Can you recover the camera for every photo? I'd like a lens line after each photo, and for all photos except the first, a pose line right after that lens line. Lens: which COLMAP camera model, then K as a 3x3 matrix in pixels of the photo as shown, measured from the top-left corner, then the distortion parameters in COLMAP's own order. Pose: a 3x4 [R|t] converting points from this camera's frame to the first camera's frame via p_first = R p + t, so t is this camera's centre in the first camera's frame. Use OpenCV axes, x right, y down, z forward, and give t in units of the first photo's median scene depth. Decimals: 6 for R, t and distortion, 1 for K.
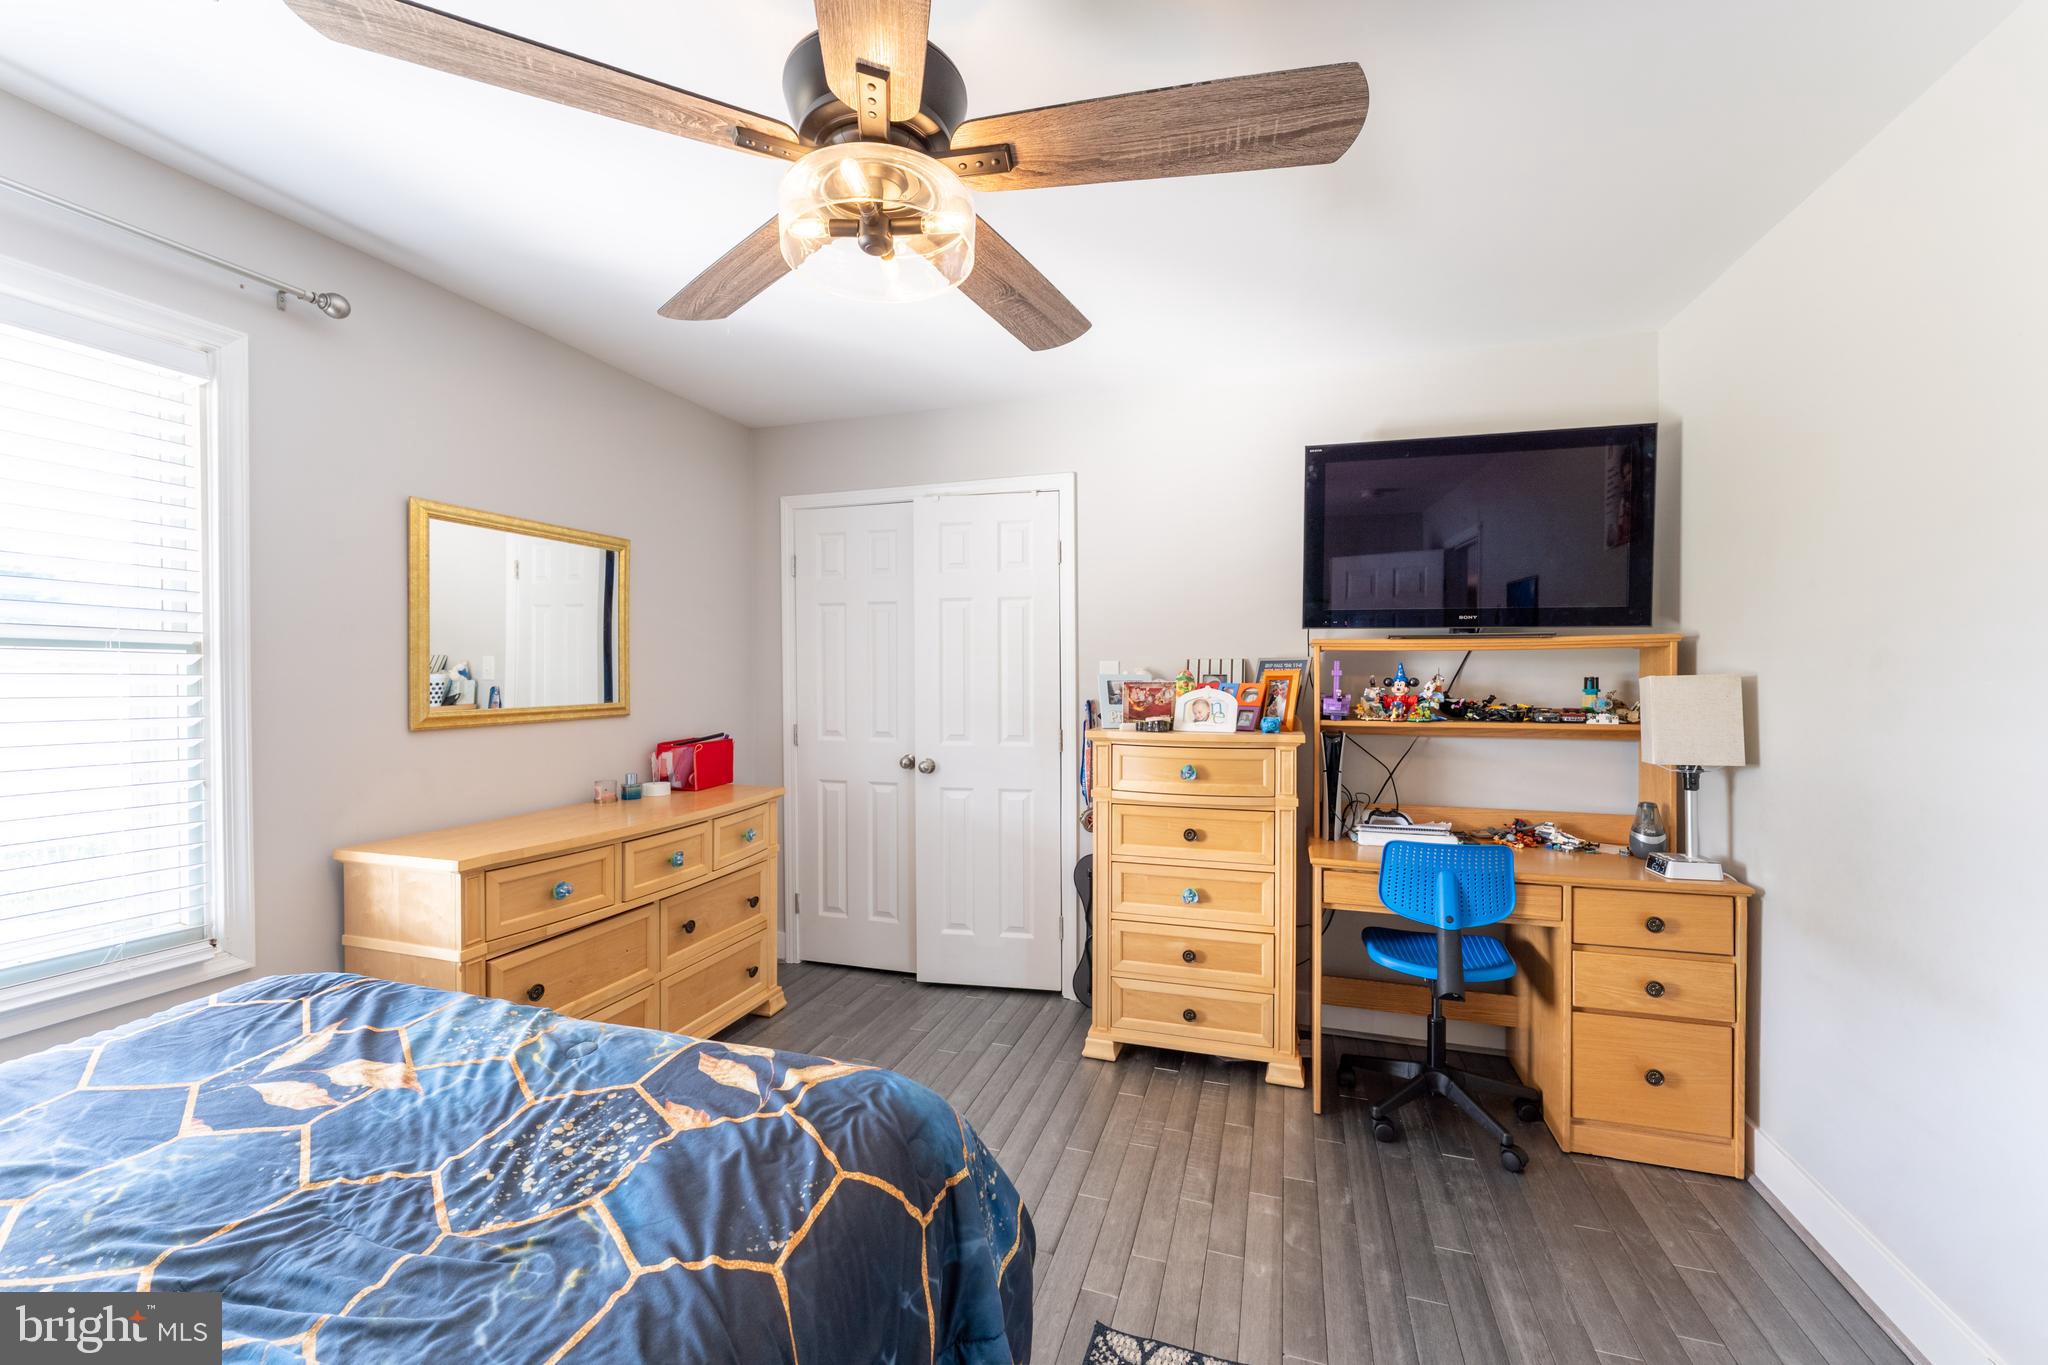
lens RADIAL K [[819.1, 0, 1024.0], [0, 819.1, 682.5], [0, 0, 1]] dist [-0.000686, -0.000078]
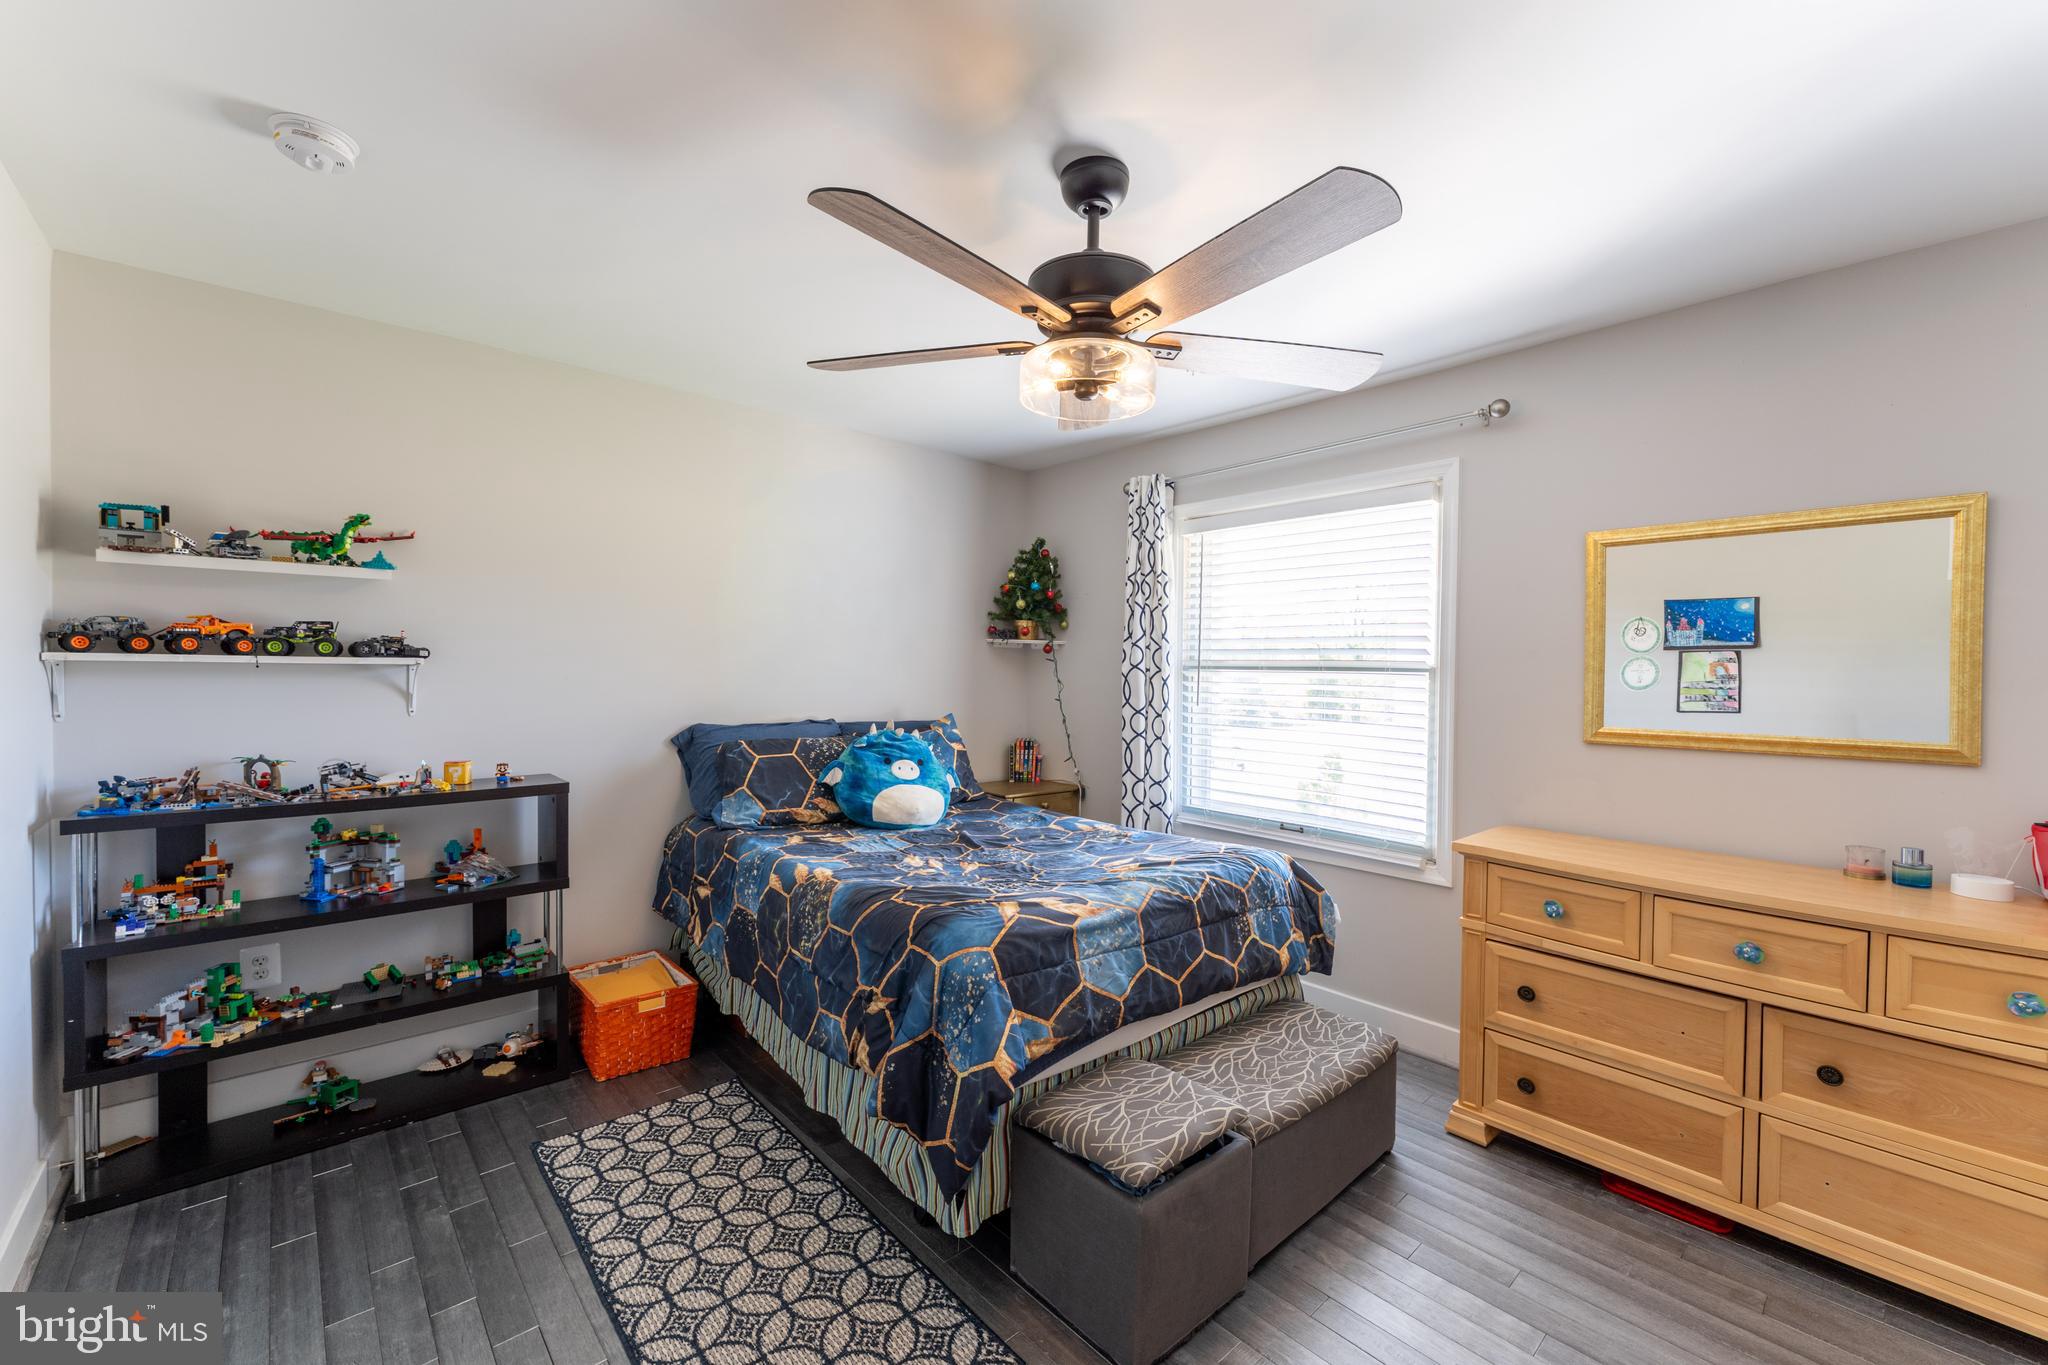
lens RADIAL K [[819.1, 0, 1024.0], [0, 819.1, 682.5], [0, 0, 1]] dist [-0.000686, -0.000078]
pose [[-0.501982, 0.002507, -0.864875, 0.670393], [-0.022849, 0.999608, 0.016159, -0.026241], [0.864576, 0.027873, -0.501728, 1.006646]]
